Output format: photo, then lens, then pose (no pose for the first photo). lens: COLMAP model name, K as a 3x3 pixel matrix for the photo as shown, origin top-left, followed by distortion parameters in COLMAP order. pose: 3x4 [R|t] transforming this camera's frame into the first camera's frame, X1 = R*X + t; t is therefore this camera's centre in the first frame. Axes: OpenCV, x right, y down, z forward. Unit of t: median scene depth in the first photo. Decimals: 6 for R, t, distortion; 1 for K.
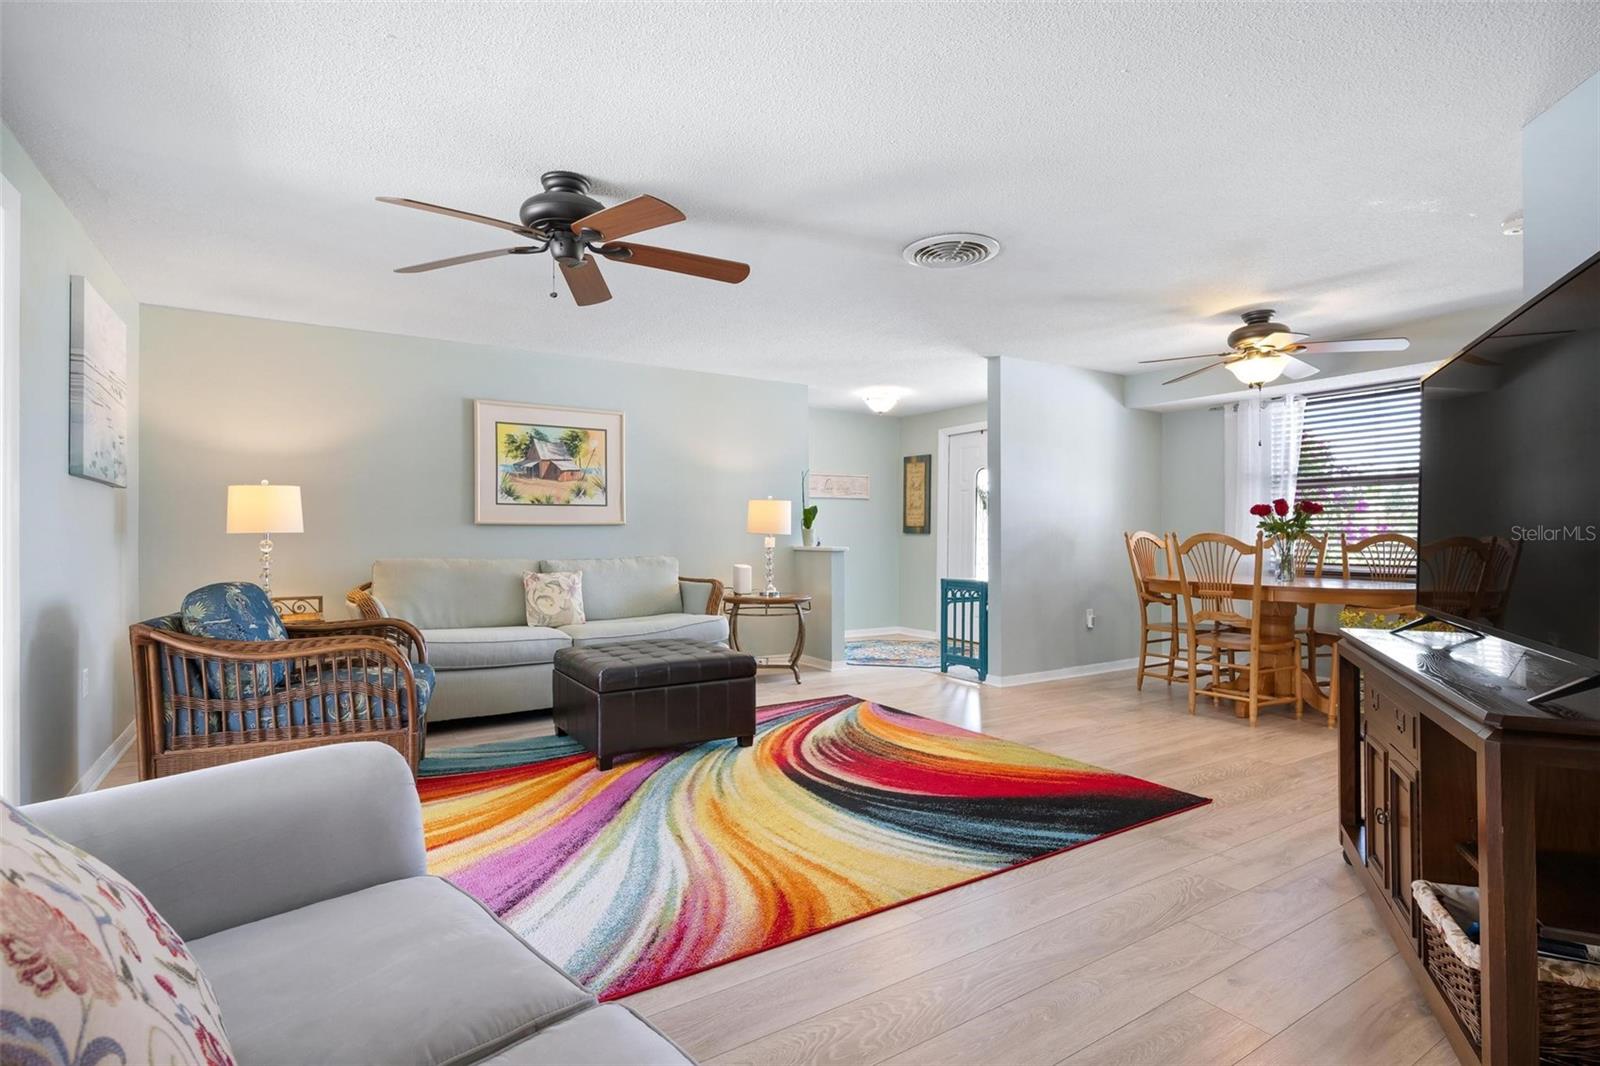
lens RADIAL K [[778.0, 0, 804.5], [0, 778.0, 531.5], [0, 0, 1]] dist [-0.001753, -0.000079]
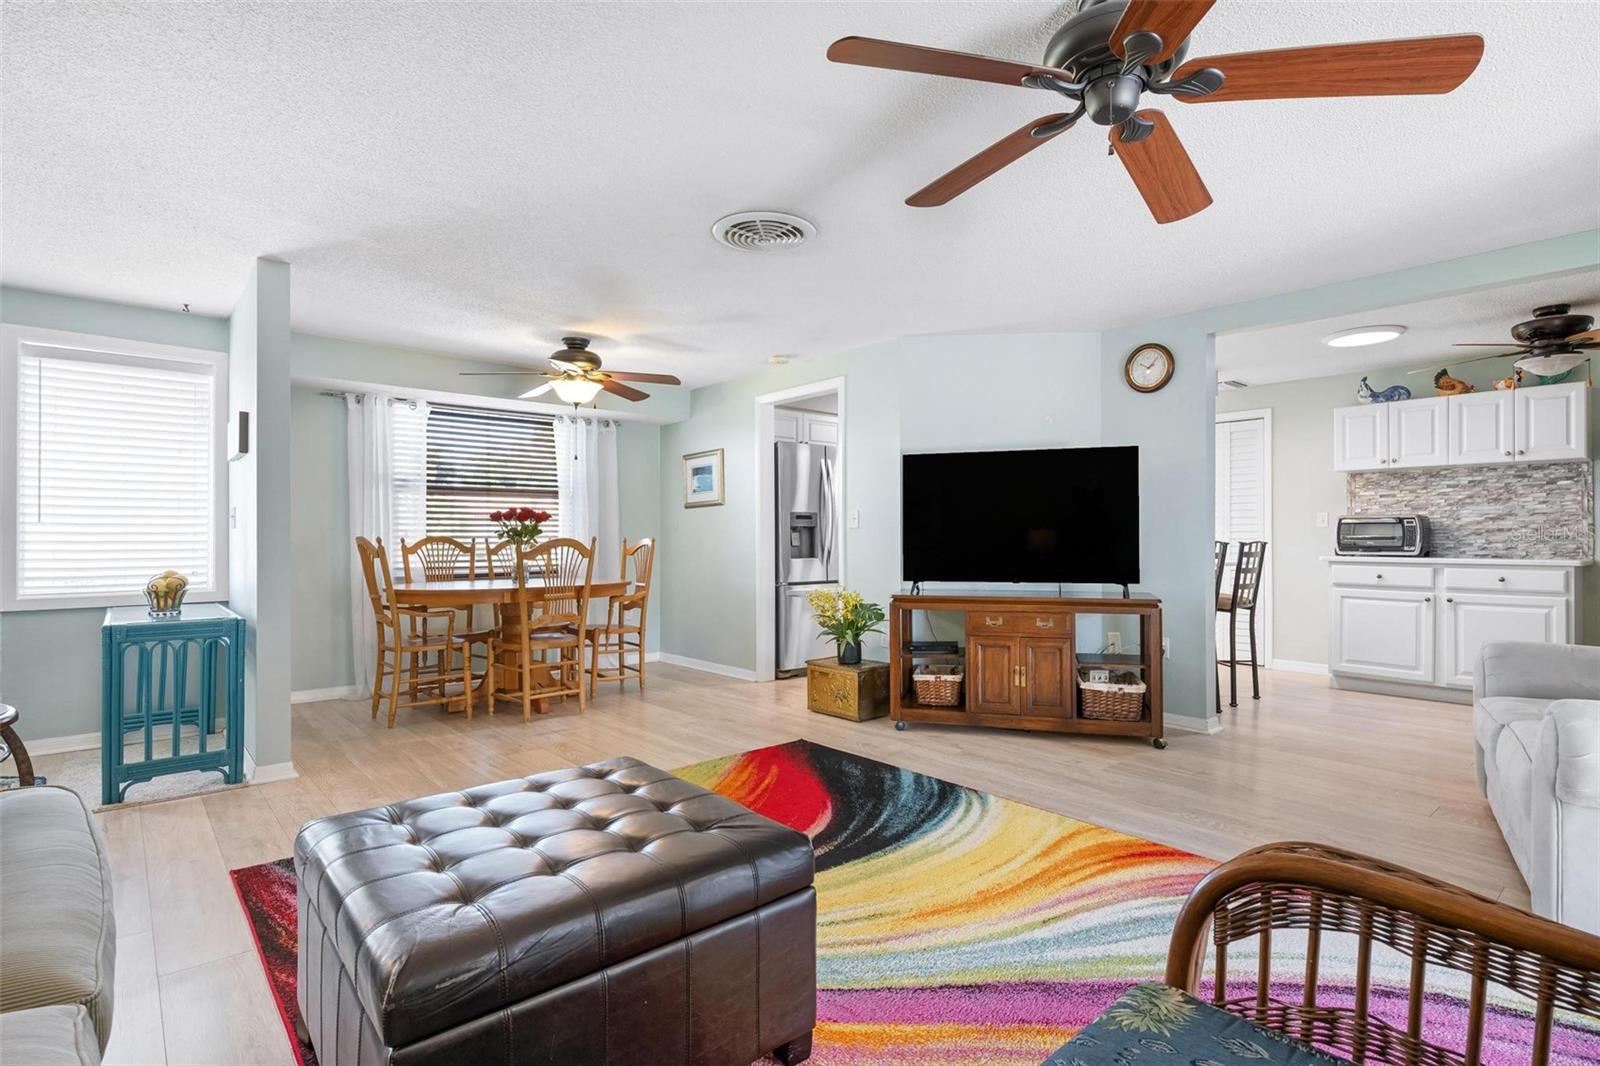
lens RADIAL K [[788.6, 0, 800.0], [0, 788.6, 533.0], [0, 0, 1]] dist [-0.002307, 0.000785]
pose [[-0.145723, 0.005790, 0.989309, -0.698822], [-0.001199, 0.999981, -0.006030, 0.000950], [-0.989325, -0.002065, -0.145713, 1.034762]]
